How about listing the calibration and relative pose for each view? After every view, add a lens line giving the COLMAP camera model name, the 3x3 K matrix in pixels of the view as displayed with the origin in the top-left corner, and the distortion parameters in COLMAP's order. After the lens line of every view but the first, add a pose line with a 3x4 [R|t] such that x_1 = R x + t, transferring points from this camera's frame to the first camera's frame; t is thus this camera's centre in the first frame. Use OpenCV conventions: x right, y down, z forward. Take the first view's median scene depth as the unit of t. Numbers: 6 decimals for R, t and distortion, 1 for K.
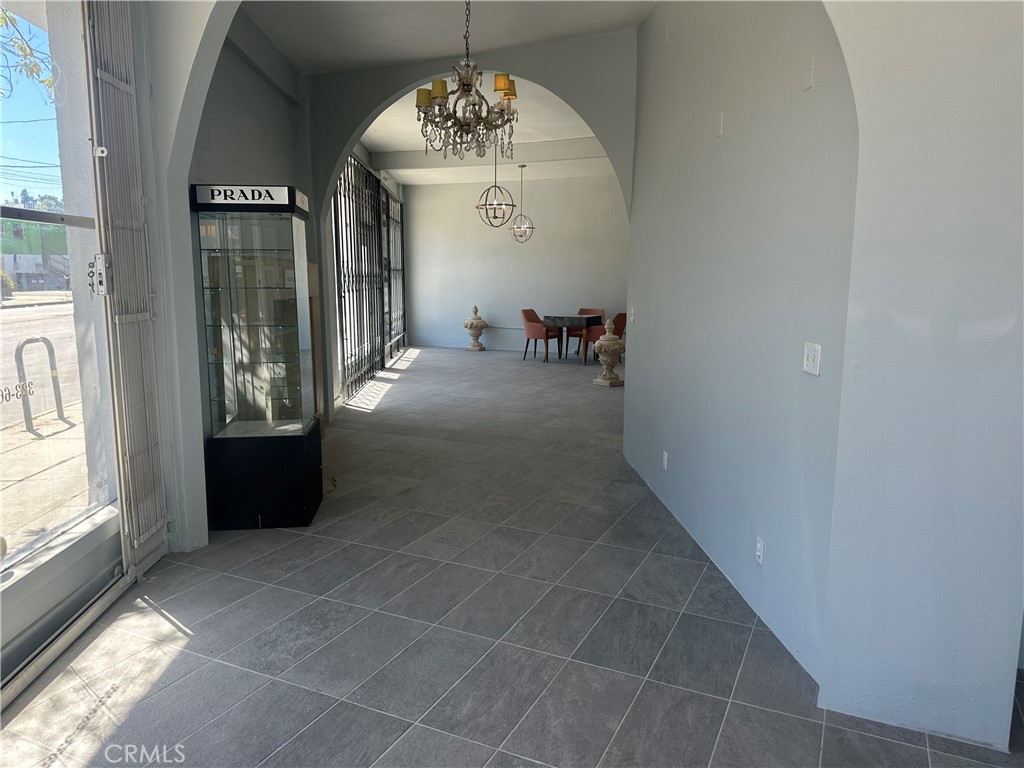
lens RADIAL K [[719.2, 0, 510.3], [0, 719.2, 379.1], [0, 0, 1]] dist [0.065387, -0.069250]
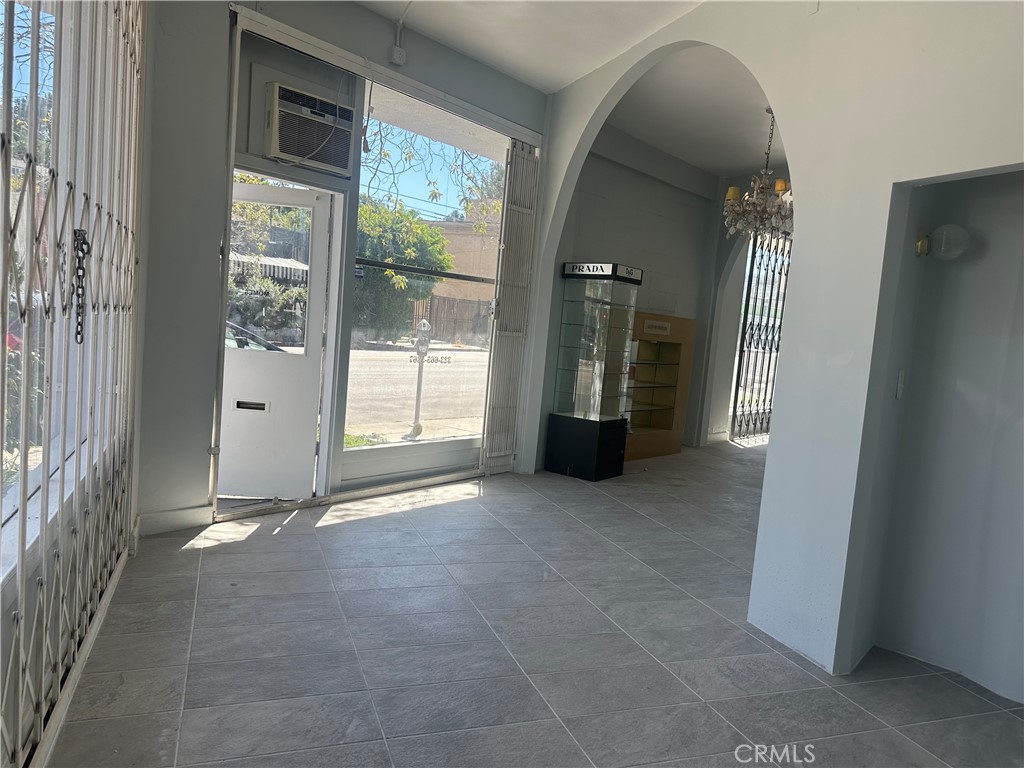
lens RADIAL K [[719.2, 0, 518.8], [0, 719.2, 390.3], [0, 0, 1]] dist [0.065387, -0.069250]
pose [[0.726815, 0.121417, -0.676016, 0.656066], [-0.179196, 0.983683, -0.015986, 0.070409], [0.663045, 0.132759, 0.736713, -0.266869]]
